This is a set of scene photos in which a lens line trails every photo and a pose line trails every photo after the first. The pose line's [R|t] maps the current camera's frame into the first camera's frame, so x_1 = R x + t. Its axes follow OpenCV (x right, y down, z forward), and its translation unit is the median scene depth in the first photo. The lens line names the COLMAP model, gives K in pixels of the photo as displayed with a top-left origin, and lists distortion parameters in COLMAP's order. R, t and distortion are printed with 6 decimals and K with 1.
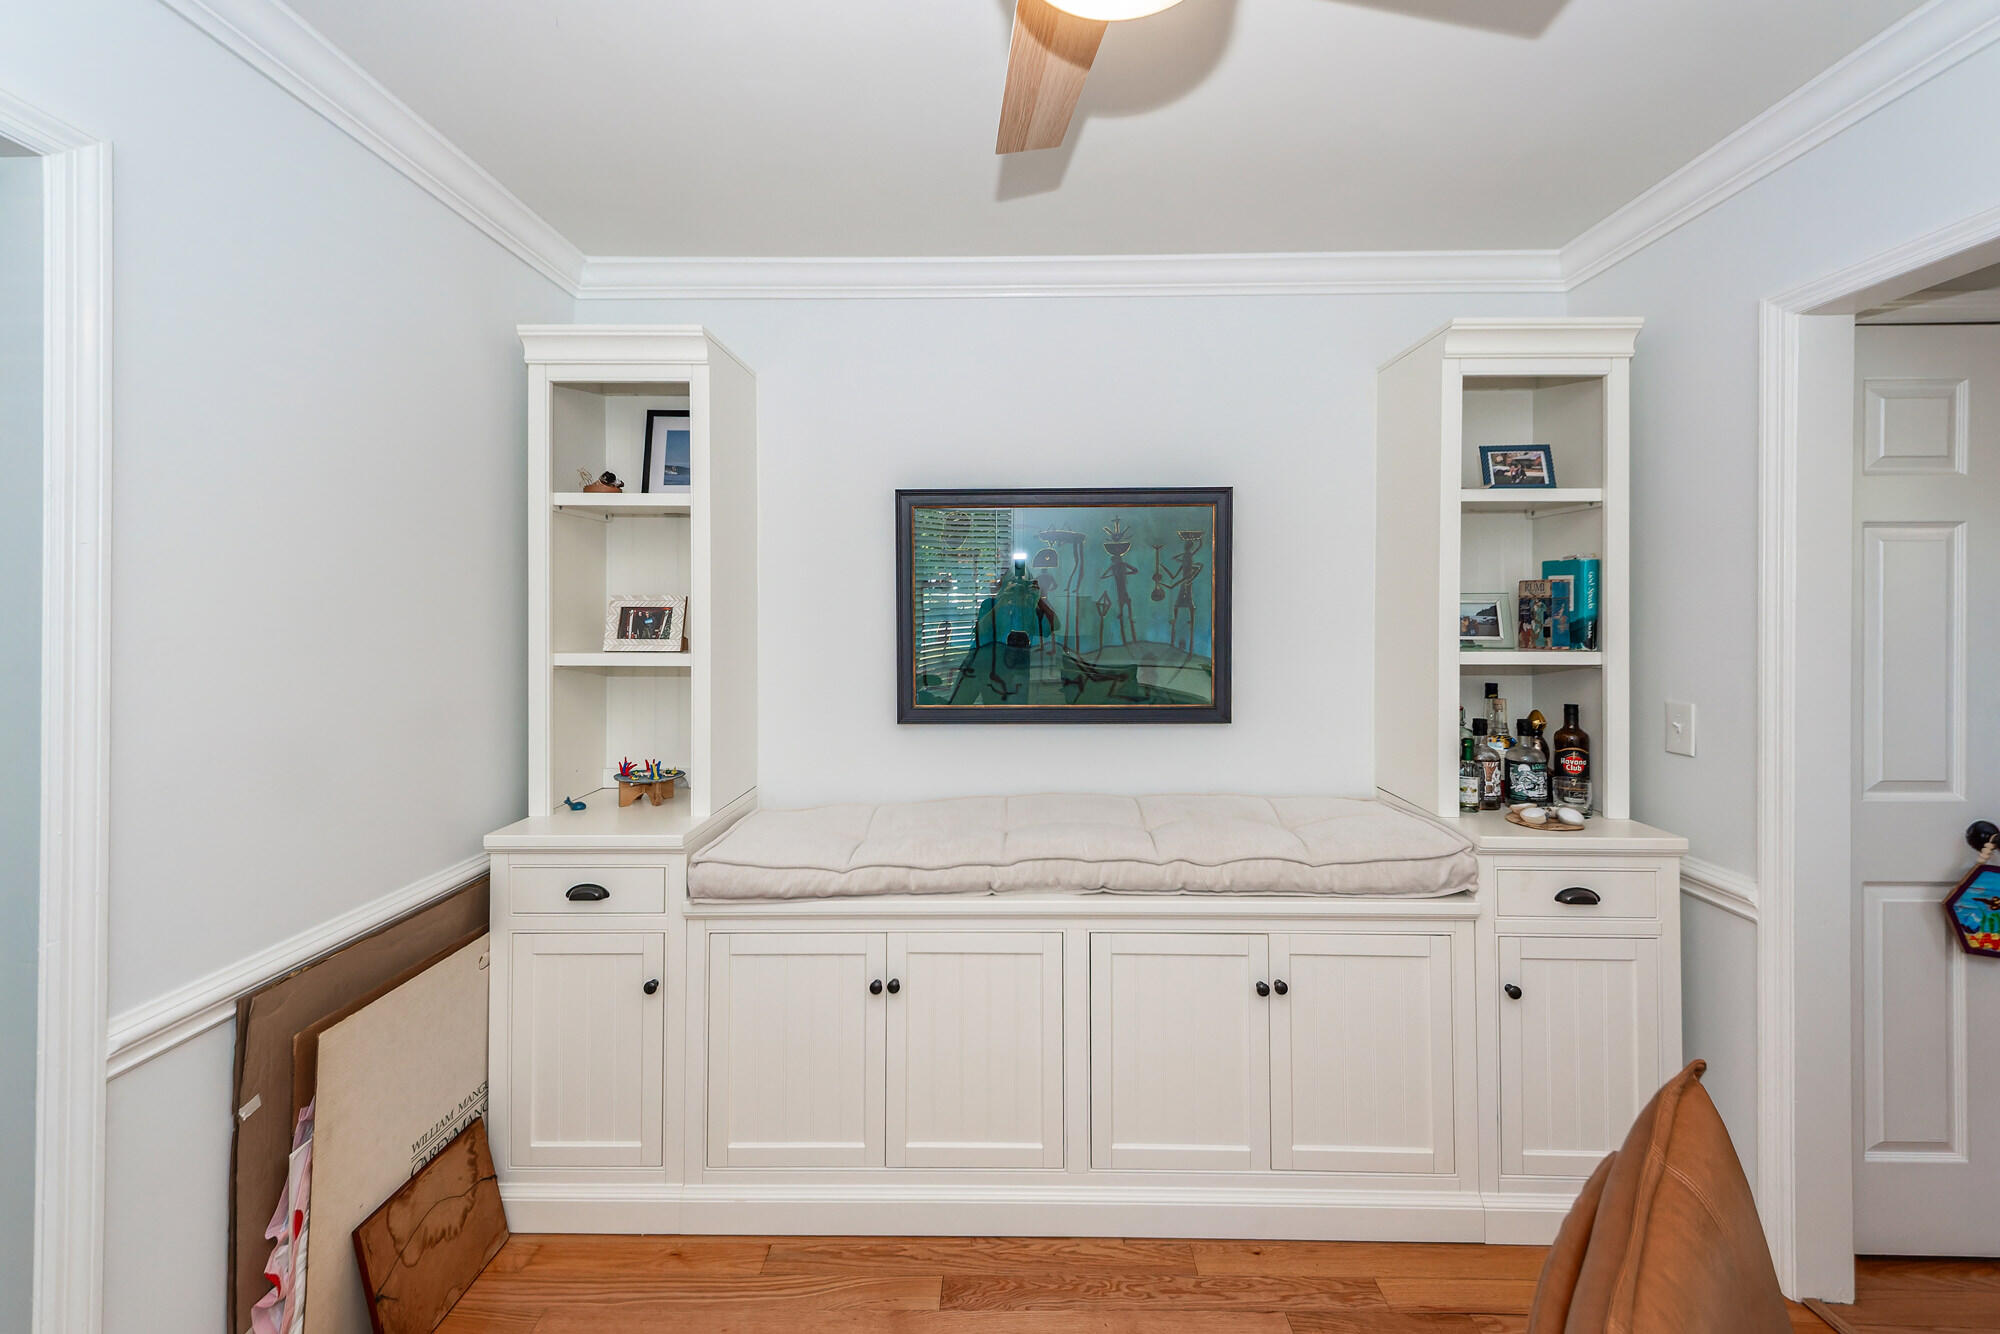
lens RADIAL K [[744.9, 0, 1007.4], [0, 744.9, 616.3], [0, 0, 1]] dist [0.000757, -0.000125]
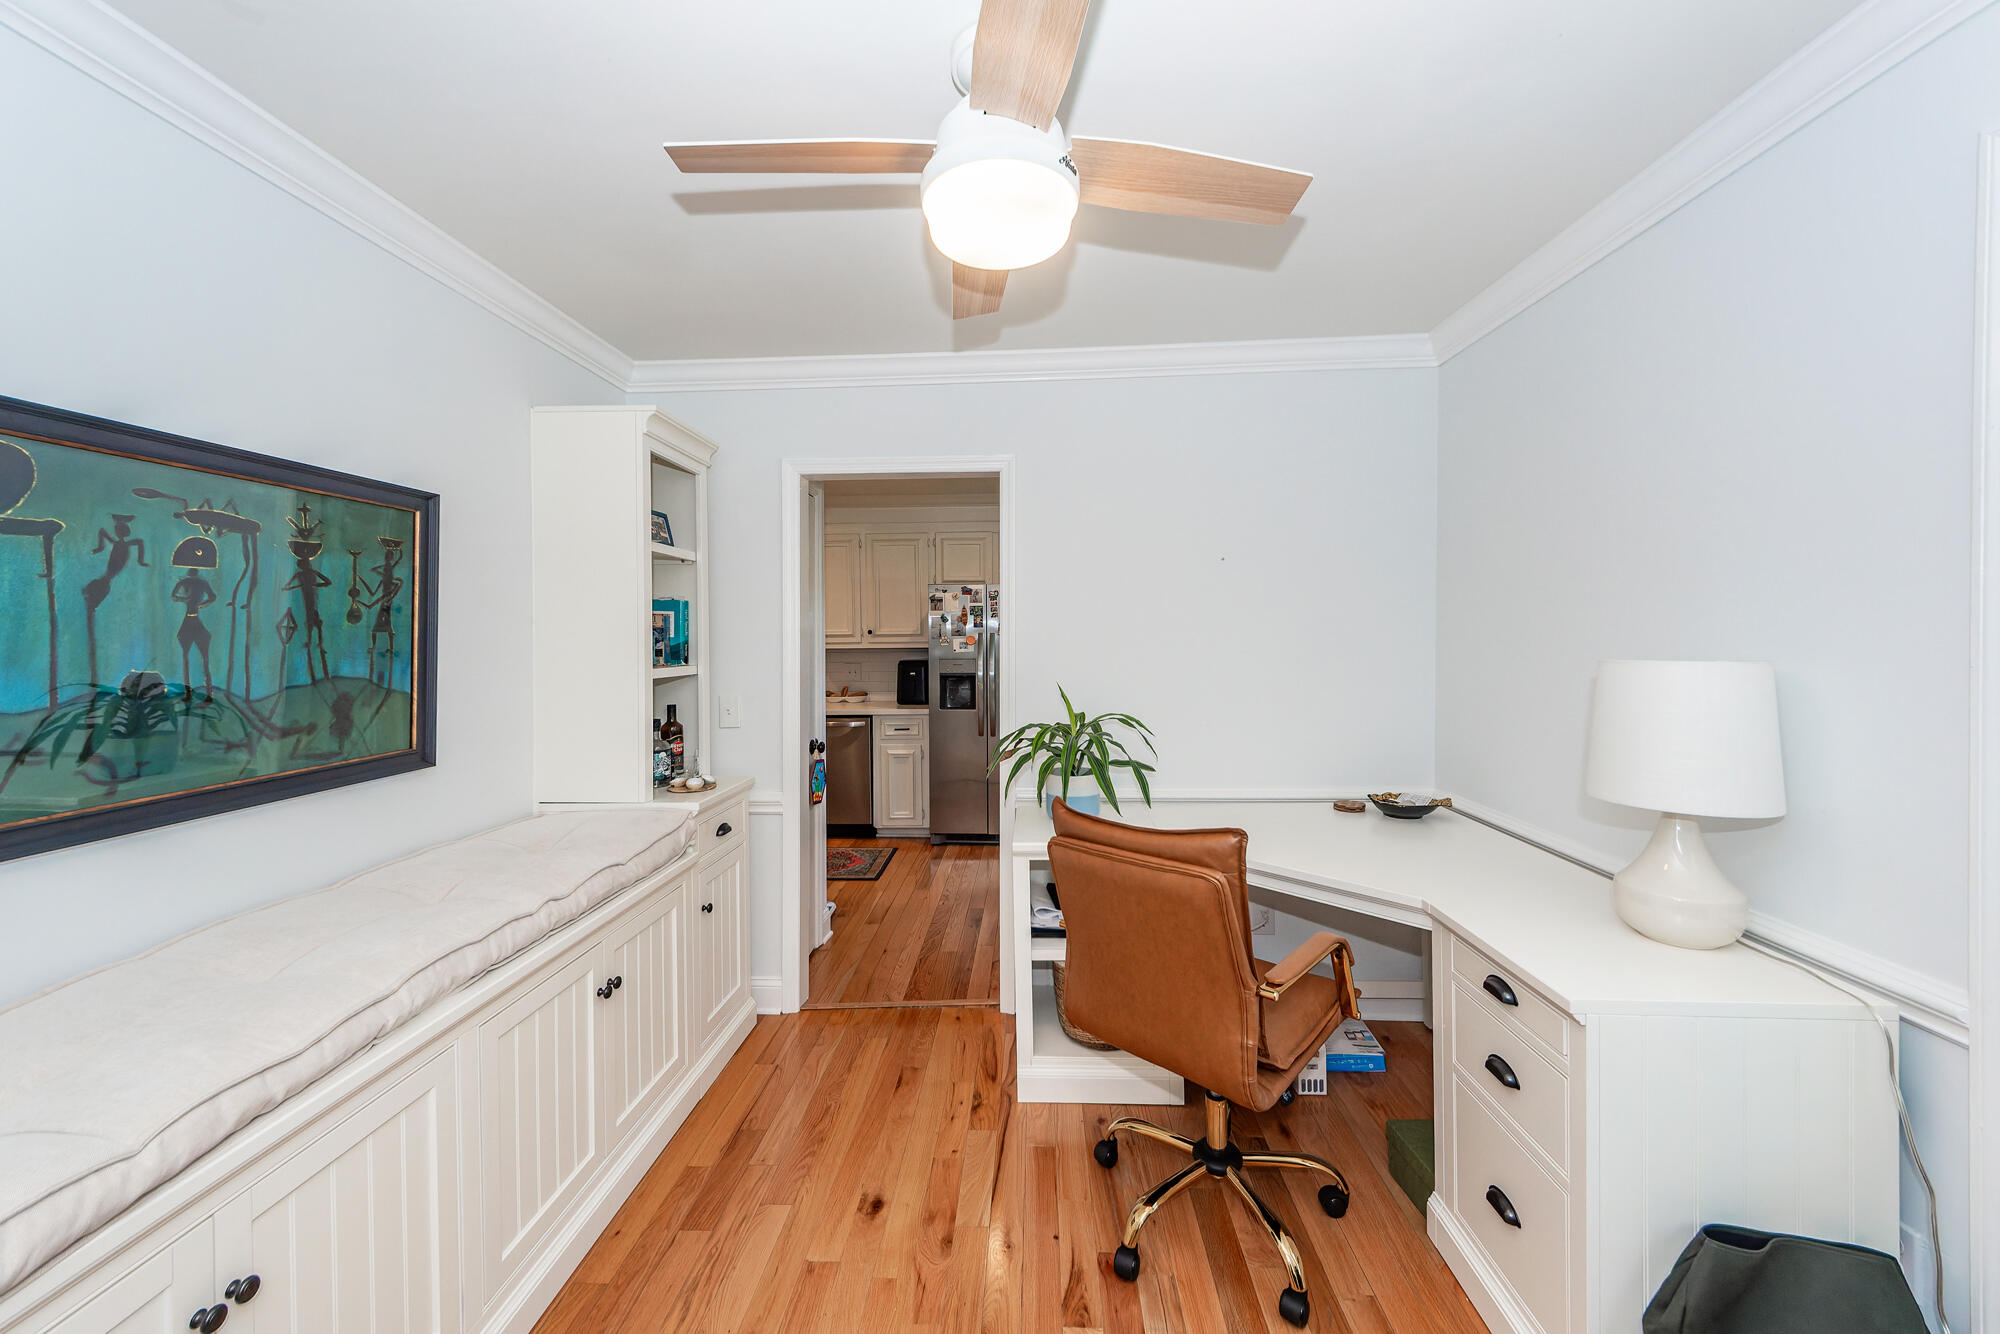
lens RADIAL K [[759.0, 0, 1001.1], [0, 759.0, 642.9], [0, 0, 1]] dist [0.000146, -0.000120]
pose [[0.037041, -0.008948, 0.999274, -0.556731], [0.002871, 0.999957, 0.008848, -0.005774], [-0.999310, 0.002541, 0.037065, 0.305548]]
